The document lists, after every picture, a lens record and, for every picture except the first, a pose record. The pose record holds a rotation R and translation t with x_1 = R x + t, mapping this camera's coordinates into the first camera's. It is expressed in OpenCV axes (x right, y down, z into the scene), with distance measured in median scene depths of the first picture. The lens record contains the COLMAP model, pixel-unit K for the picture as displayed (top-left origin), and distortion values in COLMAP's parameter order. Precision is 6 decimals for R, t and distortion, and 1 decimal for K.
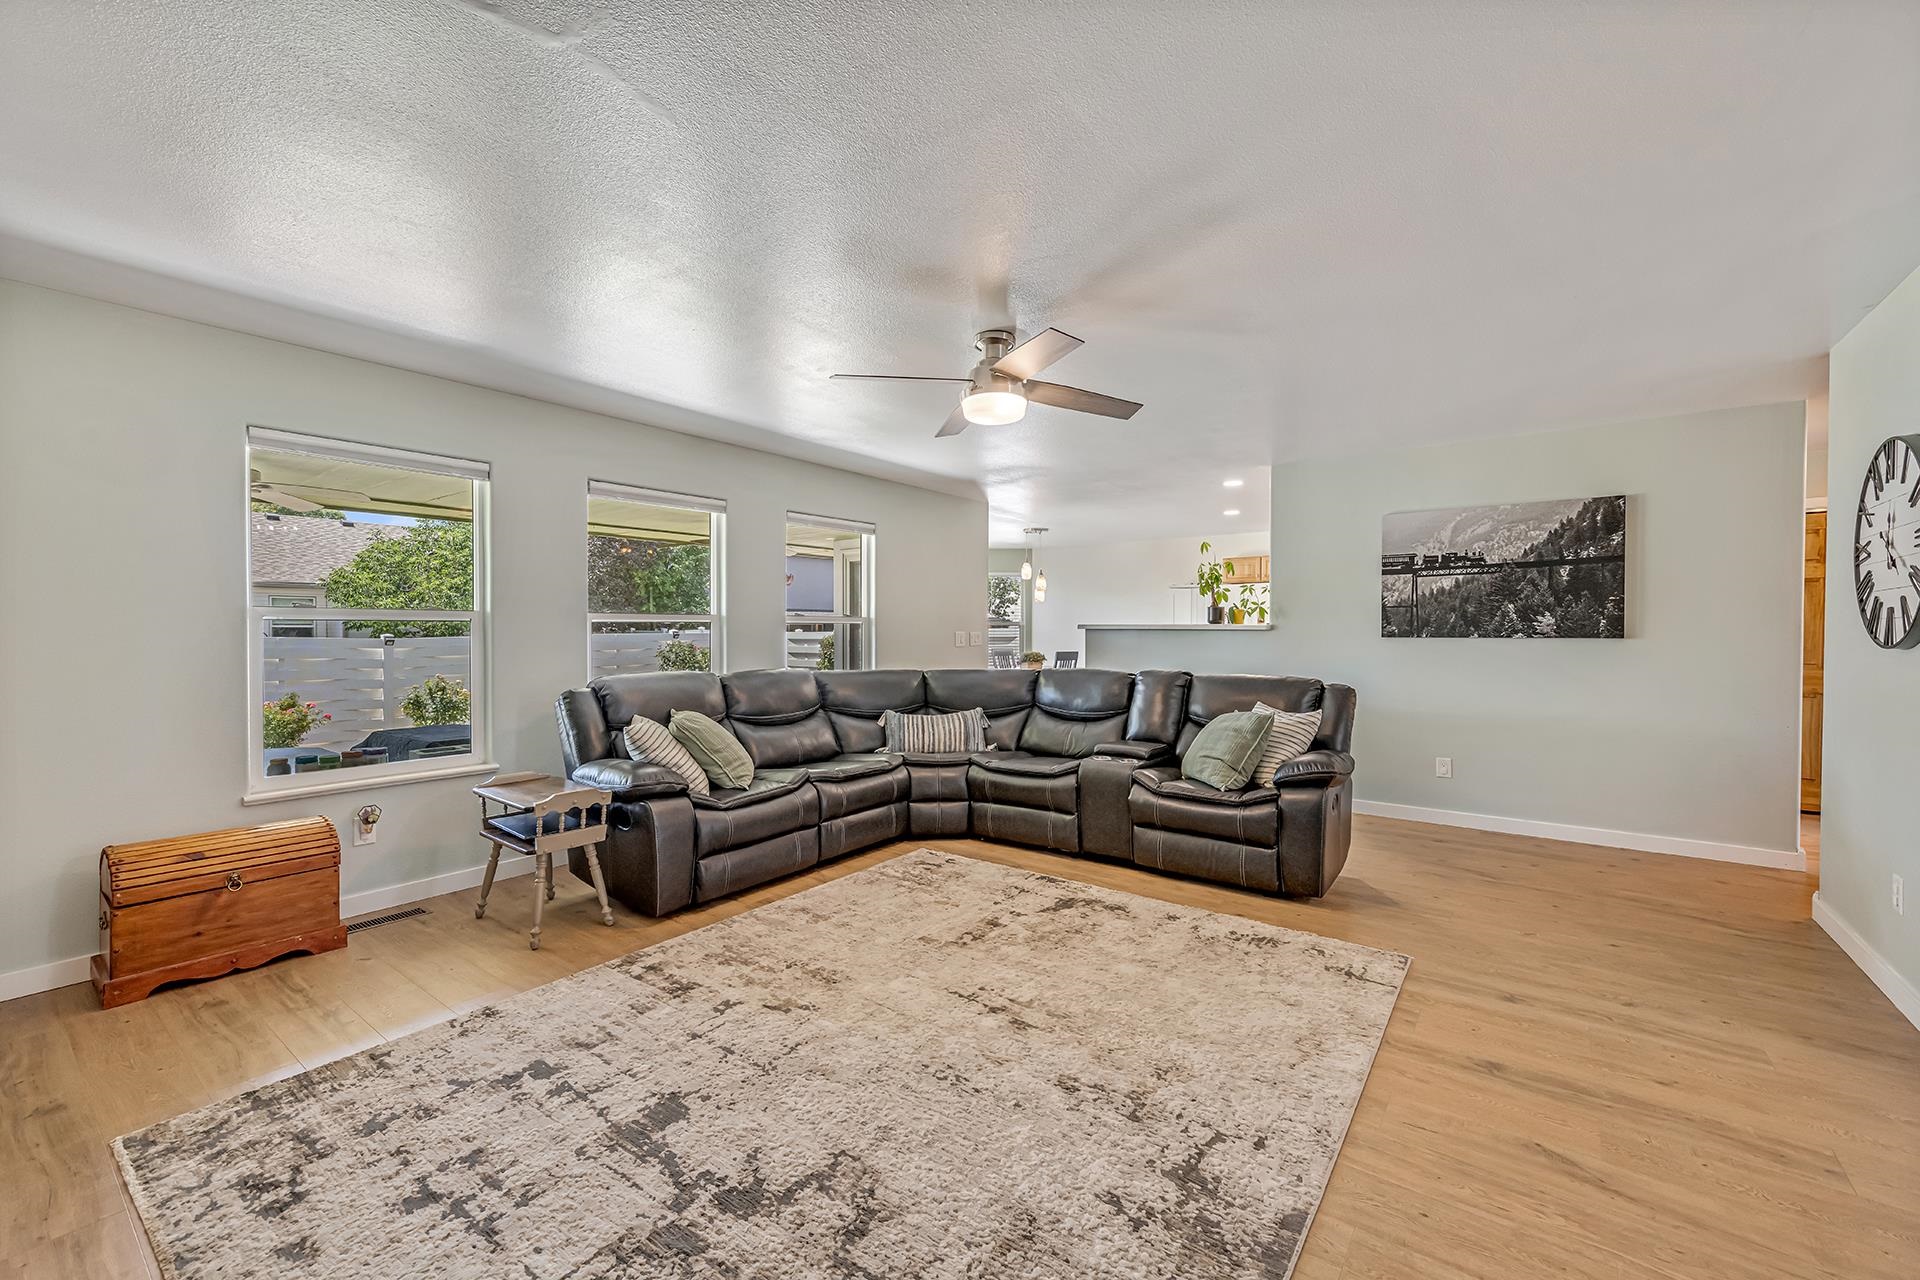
lens RADIAL K [[763.3, 0, 969.0], [0, 763.3, 635.8], [0, 0, 1]] dist [0.016113, -0.001728]
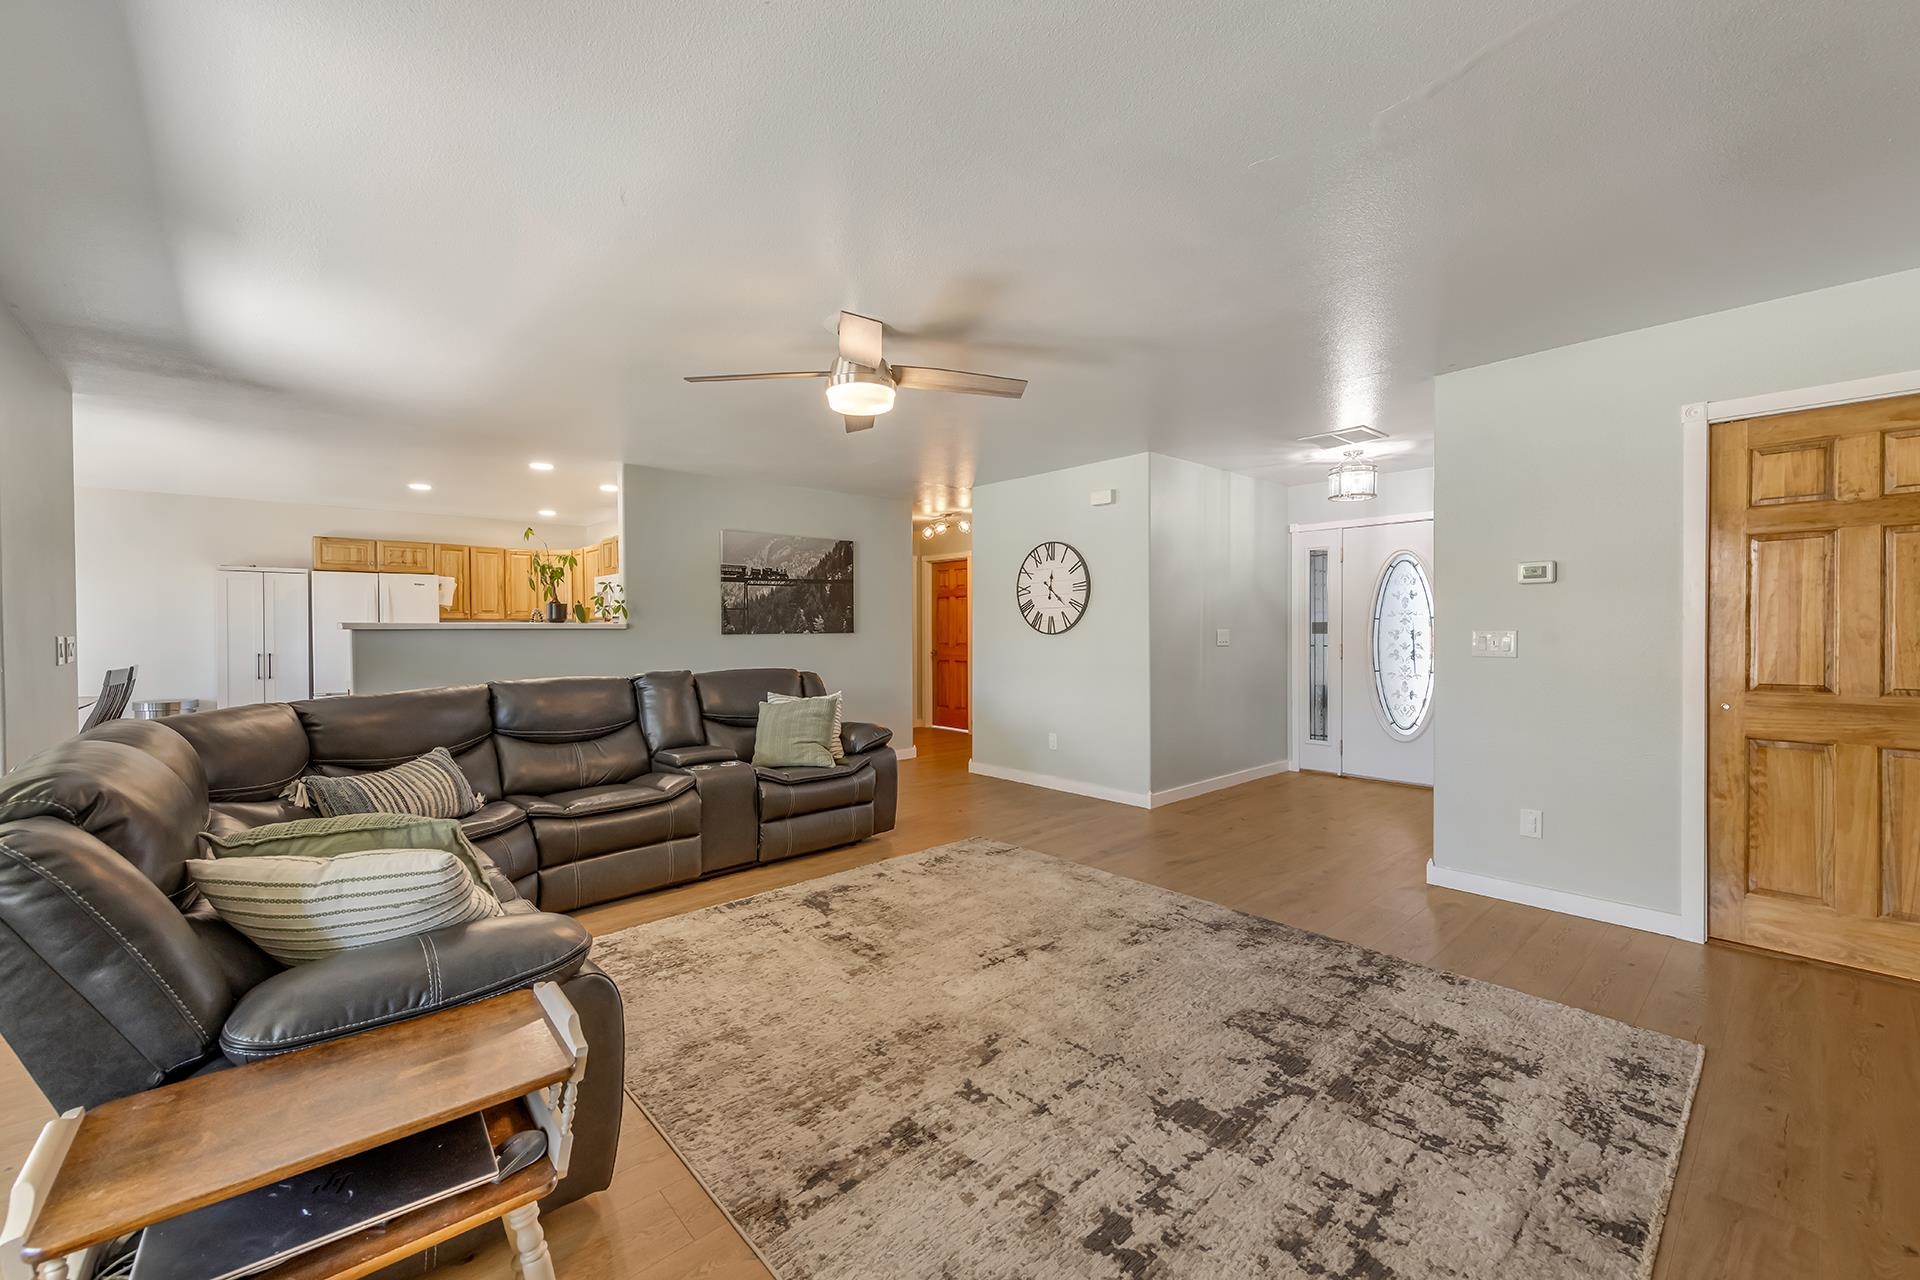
lens RADIAL K [[763.3, 0, 961.4], [0, 763.3, 639.8], [0, 0, 1]] dist [0.016113, -0.001728]
pose [[0.198712, -0.016743, 0.979915, -0.921786], [0.014999, 0.999789, 0.014041, -0.002048], [-0.979943, 0.011908, 0.198921, 0.711242]]
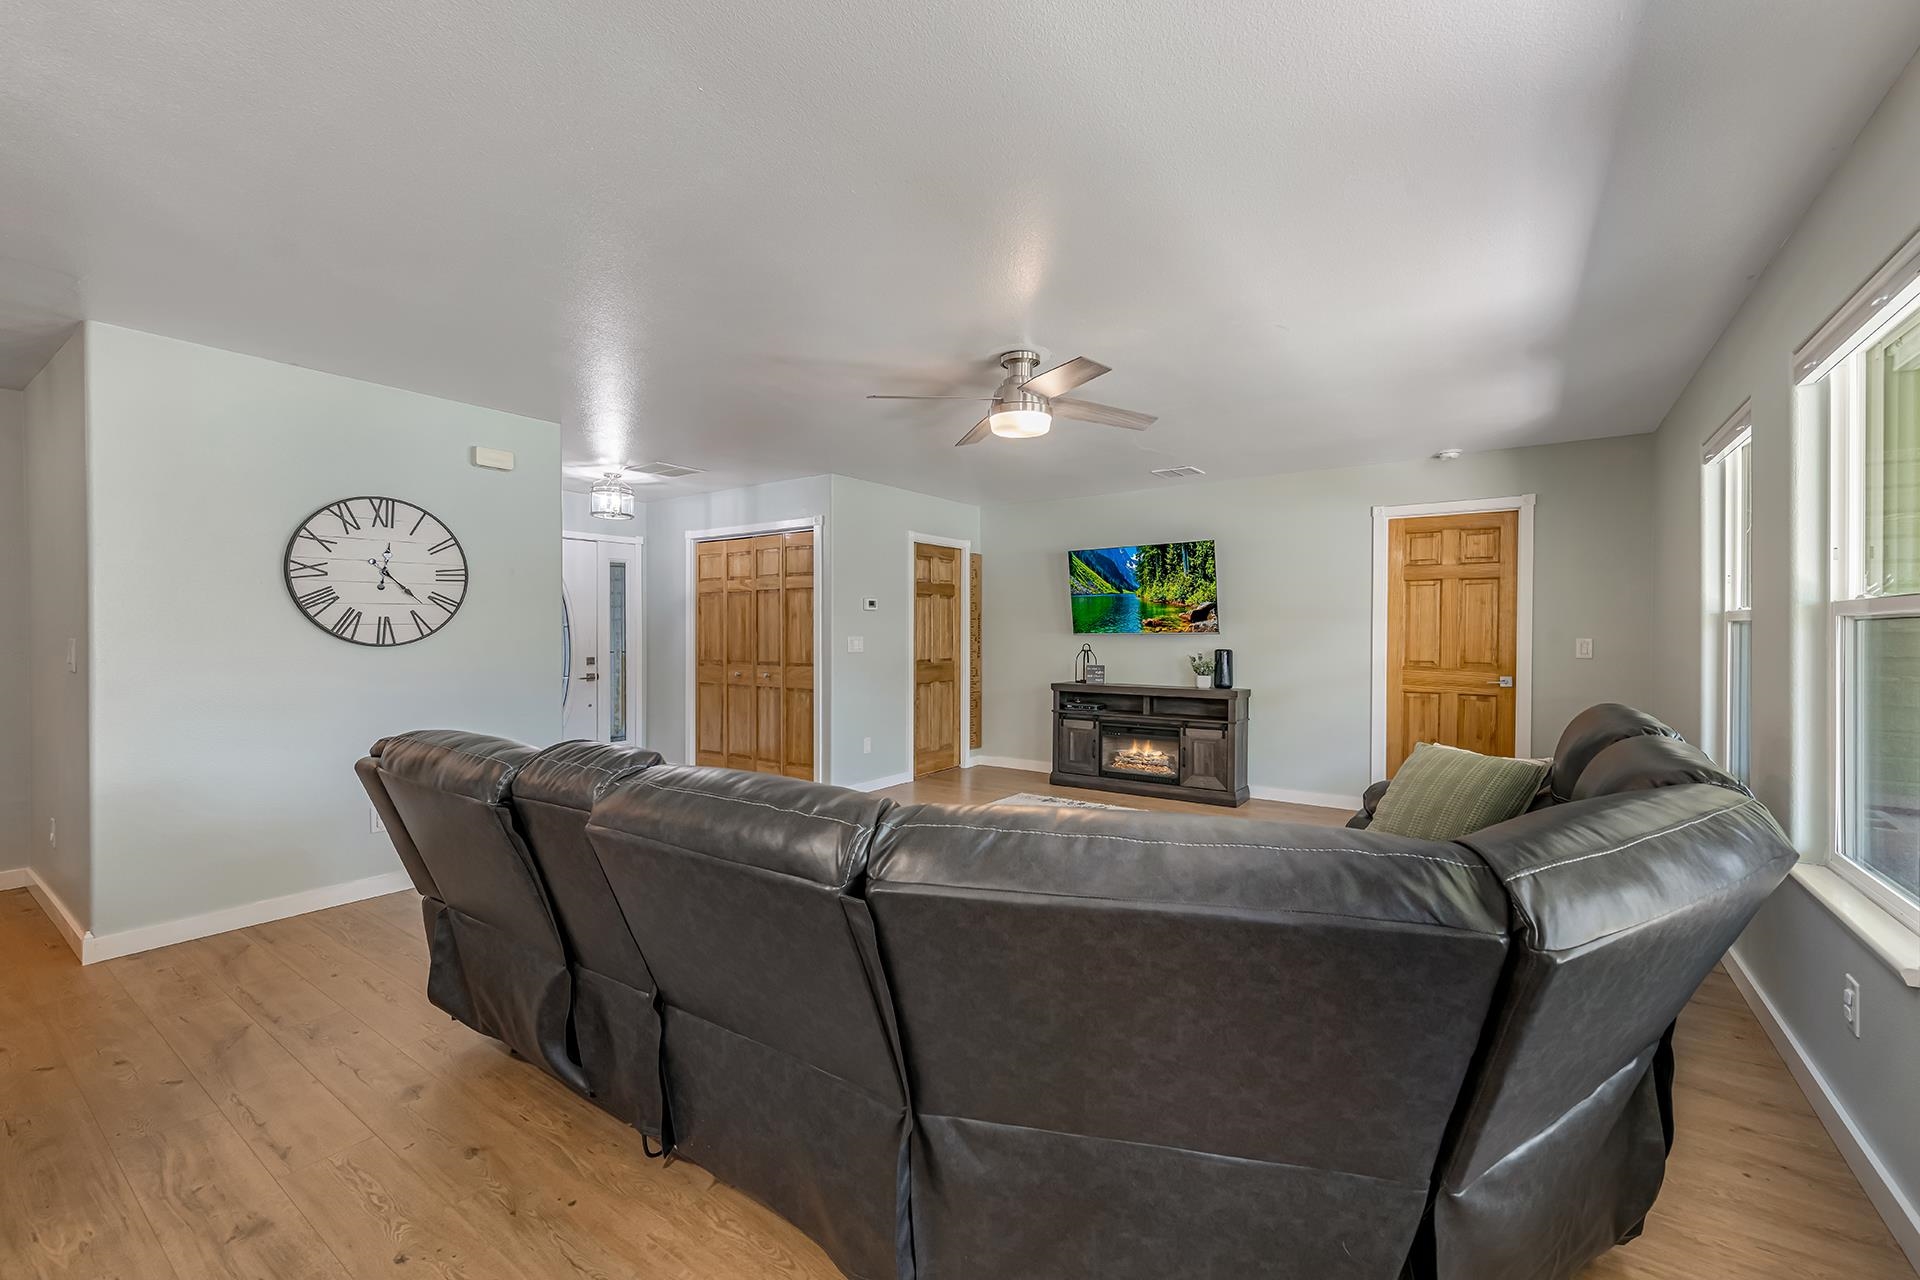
lens RADIAL K [[763.3, 0, 956.5], [0, 763.3, 652.4], [0, 0, 1]] dist [0.016113, -0.001728]
pose [[-0.999825, 0.000233, -0.018727, 0.153605], [-0.000442, 0.999350, 0.036049, -0.020287], [0.018723, 0.036051, -0.999175, 2.111362]]
